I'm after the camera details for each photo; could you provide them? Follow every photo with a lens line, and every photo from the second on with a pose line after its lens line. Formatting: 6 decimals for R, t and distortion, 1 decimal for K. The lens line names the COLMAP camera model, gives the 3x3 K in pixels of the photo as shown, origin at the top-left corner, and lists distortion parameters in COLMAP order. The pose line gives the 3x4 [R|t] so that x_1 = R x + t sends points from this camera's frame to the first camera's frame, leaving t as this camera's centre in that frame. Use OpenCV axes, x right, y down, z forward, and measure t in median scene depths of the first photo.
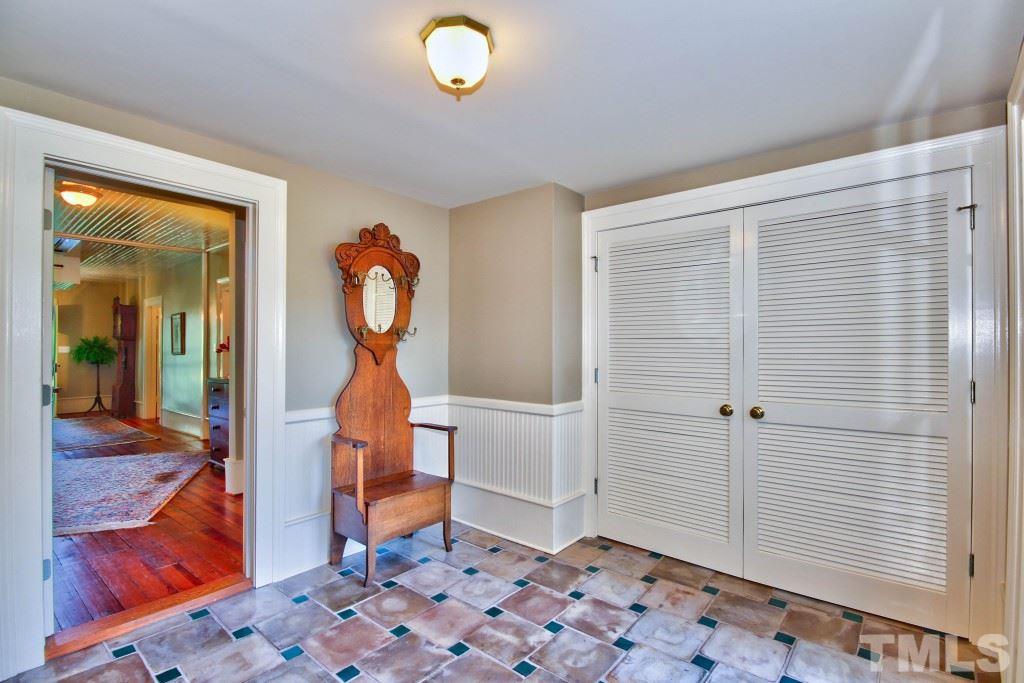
lens RADIAL K [[479.0, 0, 512.0], [0, 479.0, 341.5], [0, 0, 1]] dist [0.000725, 0.000074]
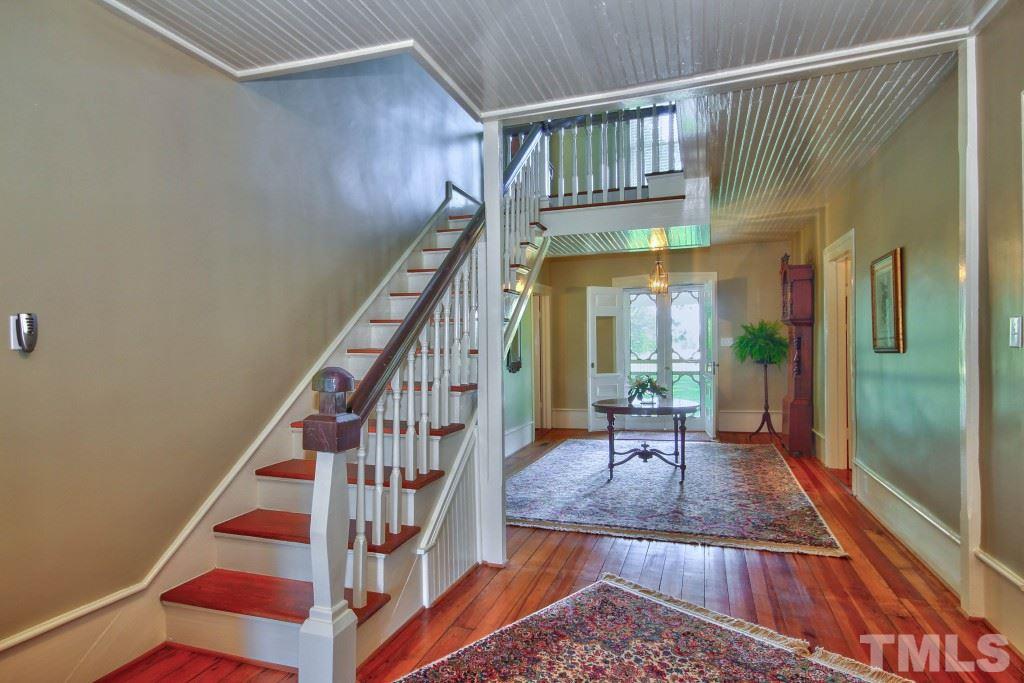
lens RADIAL K [[559.7, 0, 512.0], [0, 559.7, 341.5], [0, 0, 1]] dist [-0.001708, -0.000273]
pose [[0.372590, -0.001493, -0.927995, -0.288686], [0.015348, 0.999872, 0.004553, 0.008644], [0.927869, -0.015939, 0.372565, 0.403961]]
